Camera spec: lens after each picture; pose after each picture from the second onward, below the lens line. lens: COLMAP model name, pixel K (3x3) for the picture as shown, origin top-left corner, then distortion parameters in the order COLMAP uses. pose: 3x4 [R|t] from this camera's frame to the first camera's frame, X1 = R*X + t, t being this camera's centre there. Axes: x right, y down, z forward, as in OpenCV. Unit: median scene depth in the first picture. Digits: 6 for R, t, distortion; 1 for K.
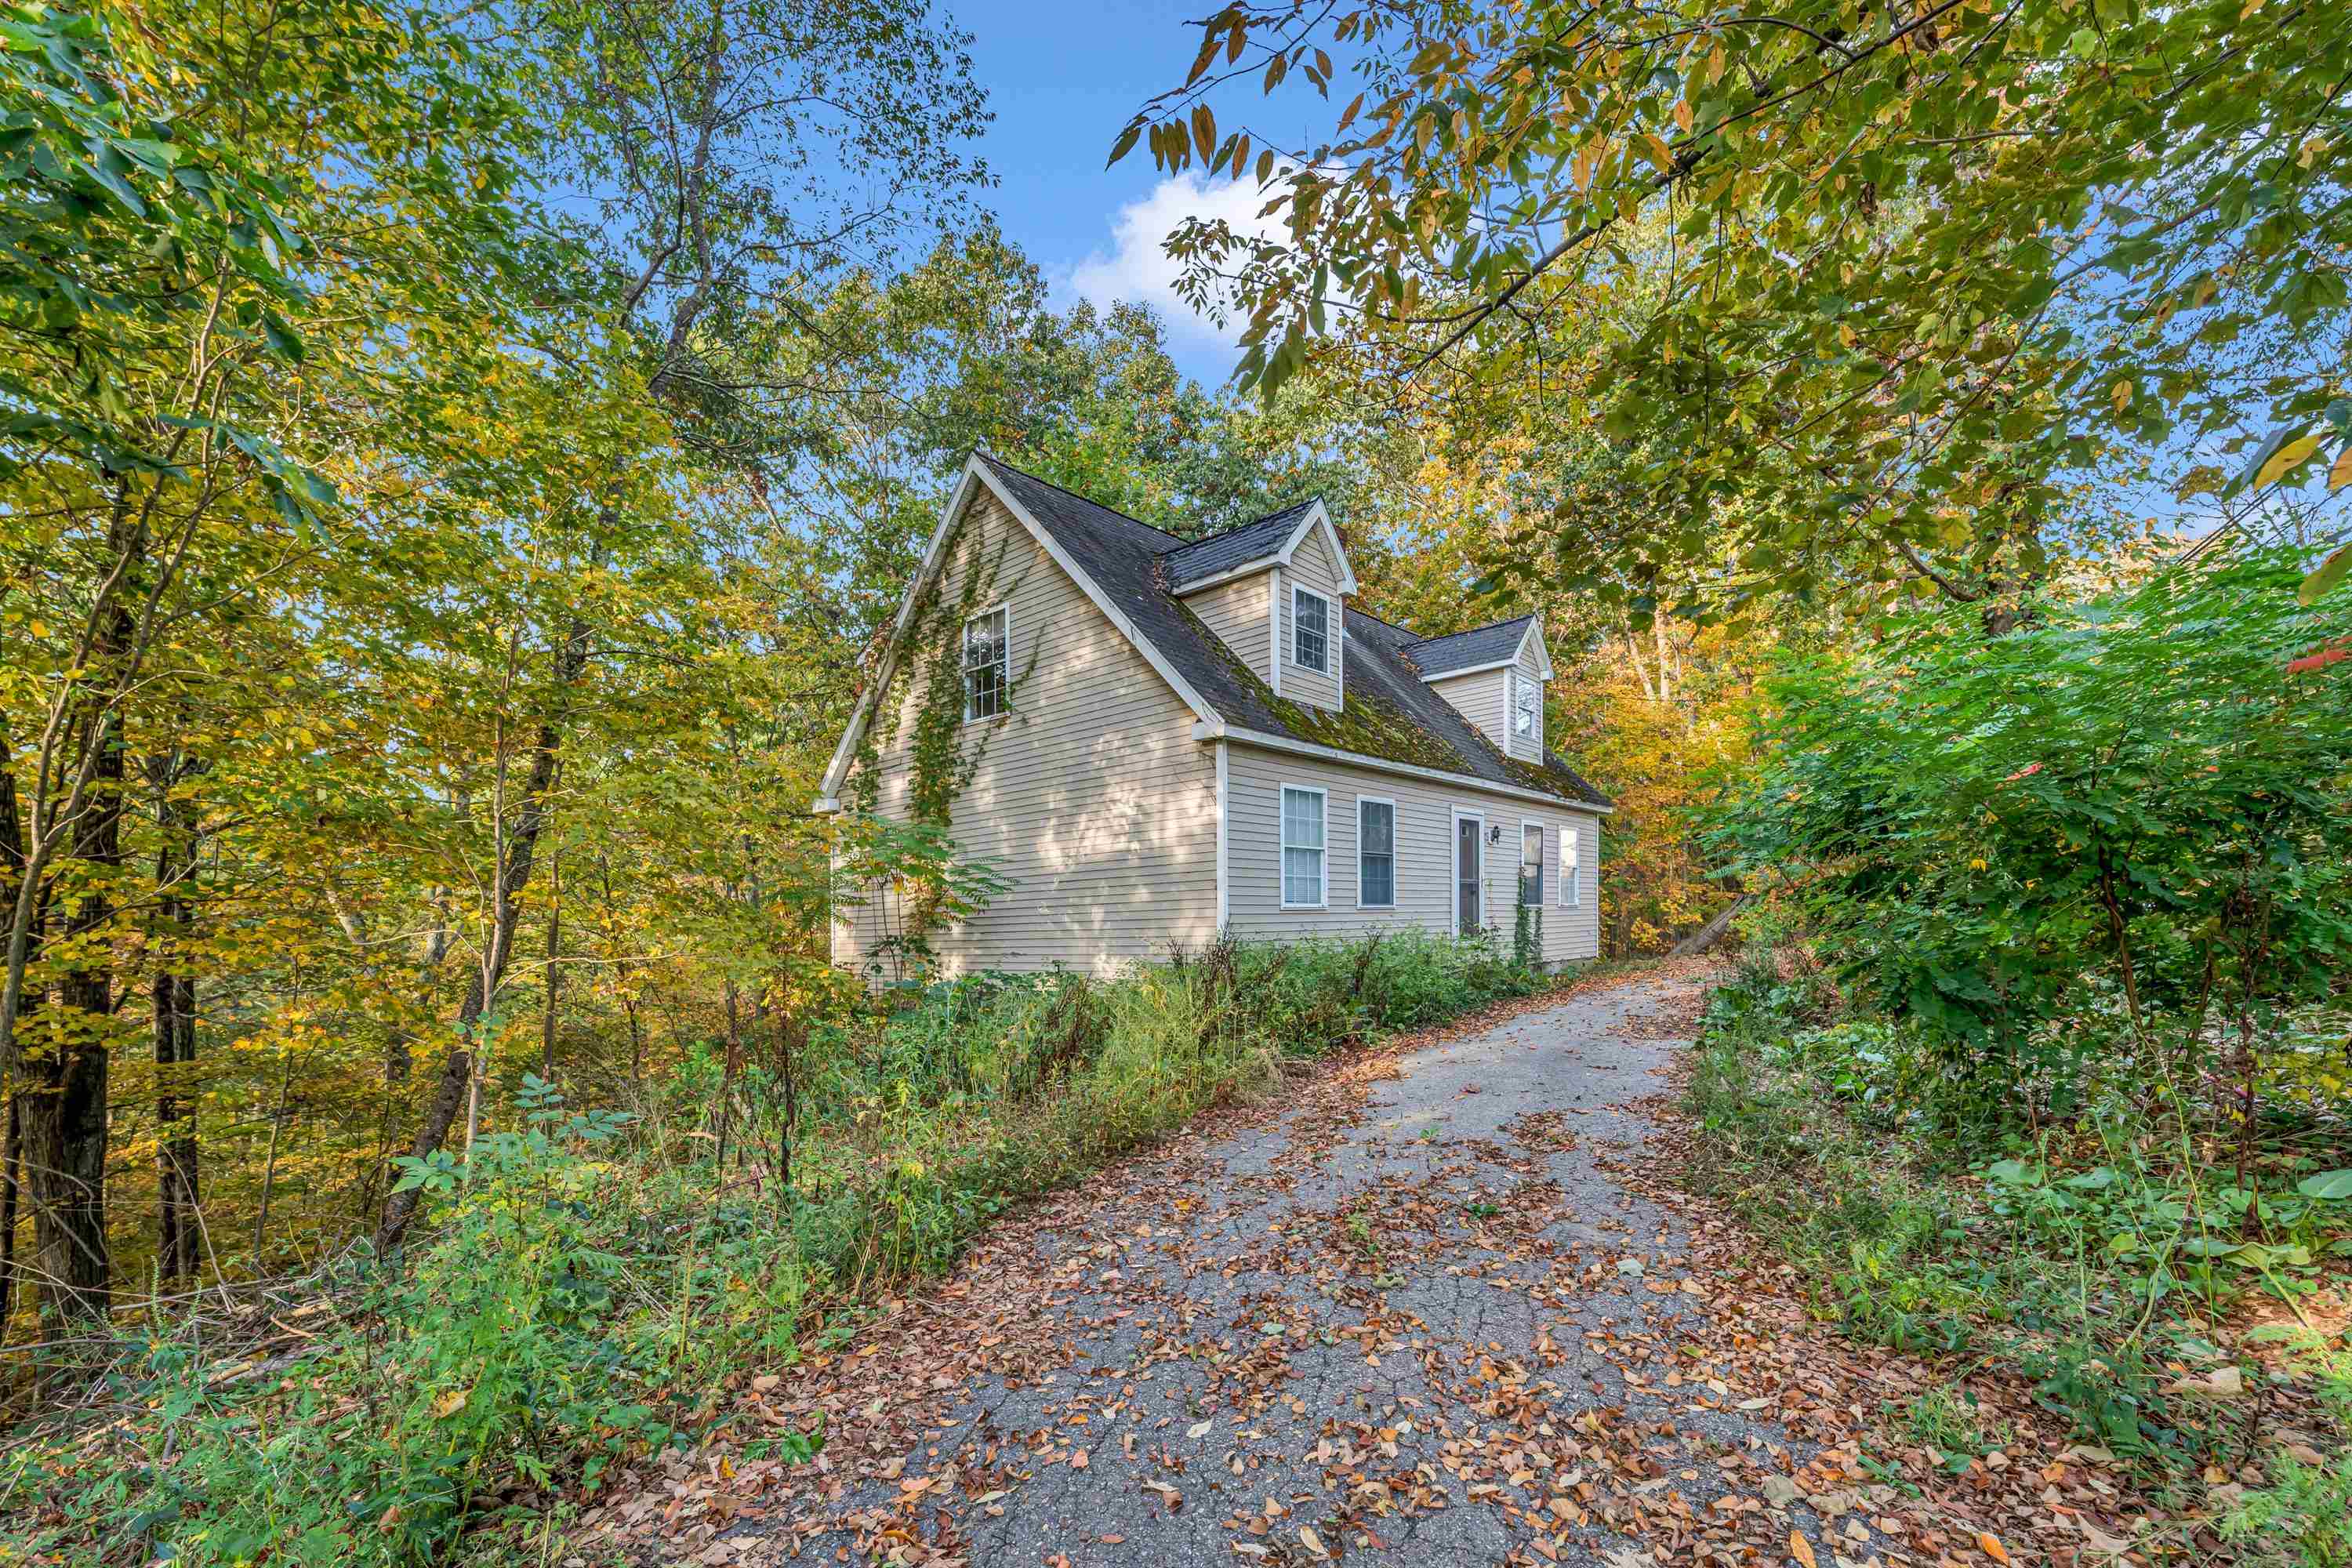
lens RADIAL K [[932.6, 0, 1196.0], [0, 932.6, 747.7], [0, 0, 1]] dist [0.001577, 0.000091]
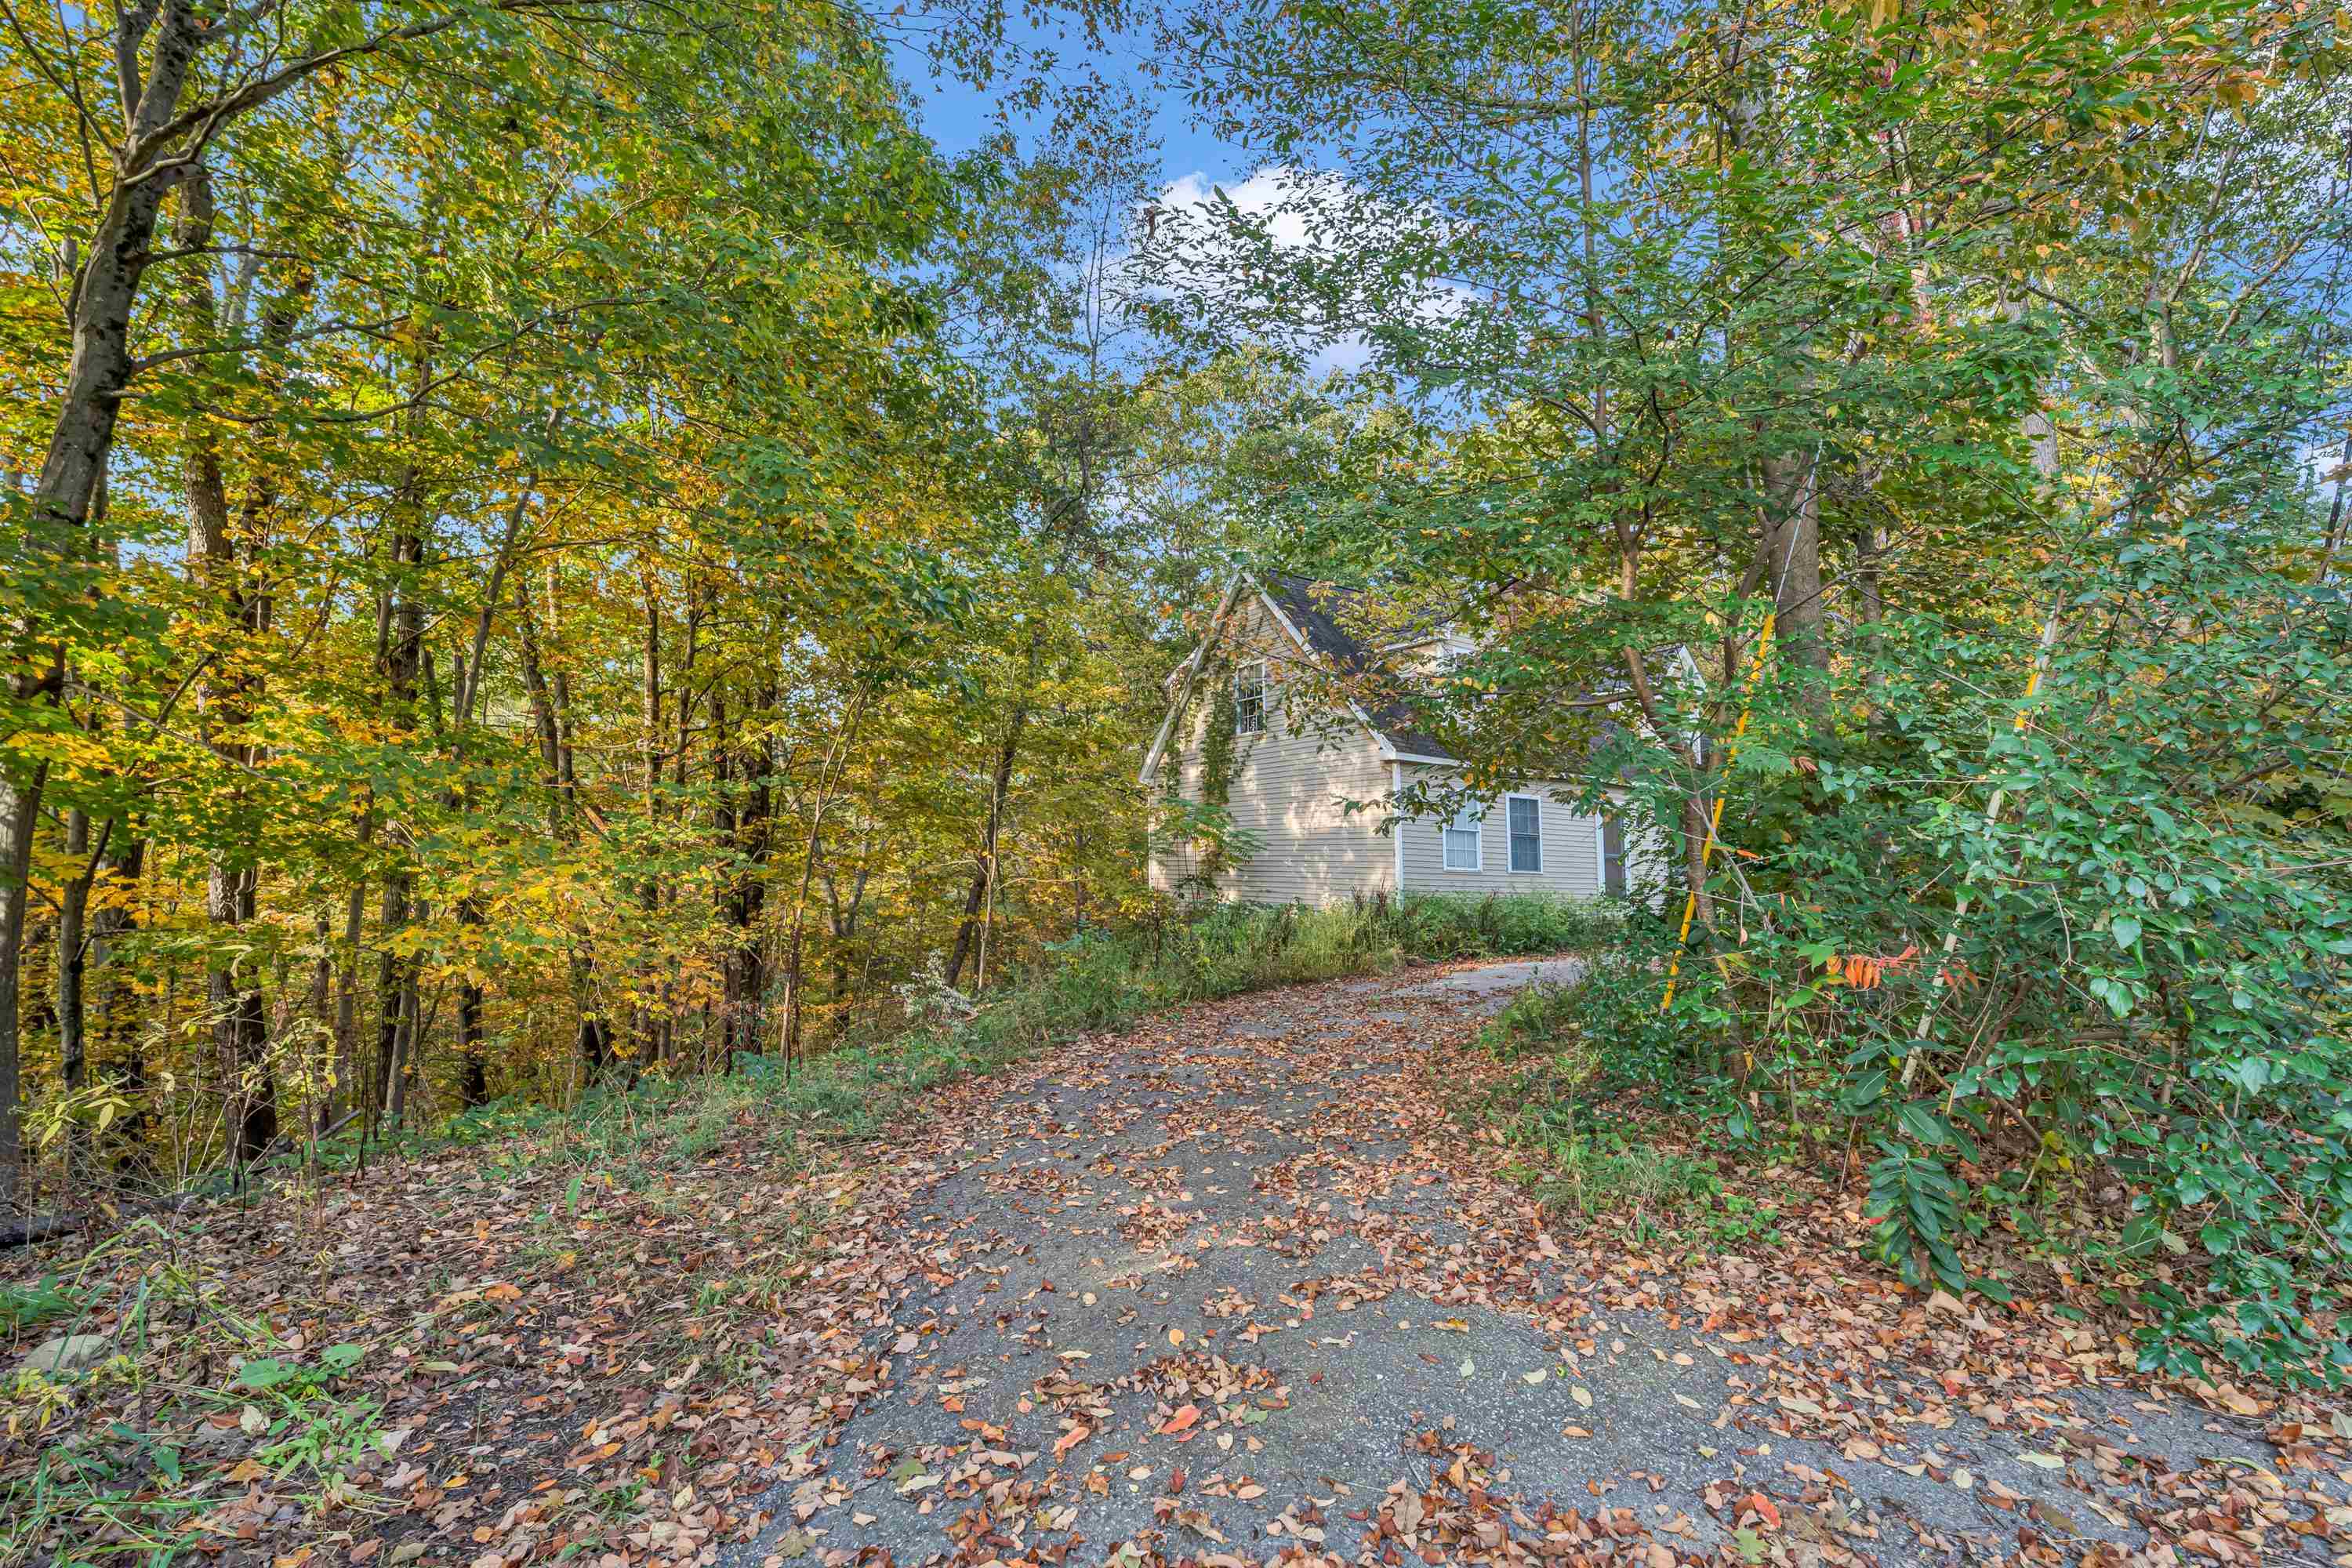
lens RADIAL K [[932.6, 0, 1196.0], [0, 932.6, 747.7], [0, 0, 1]] dist [0.001577, 0.000091]
pose [[0.955598, 0.010485, -0.294487, 0.125193], [0.007096, 0.998258, 0.058569, -0.092499], [0.294588, -0.058058, 0.953859, -0.427655]]
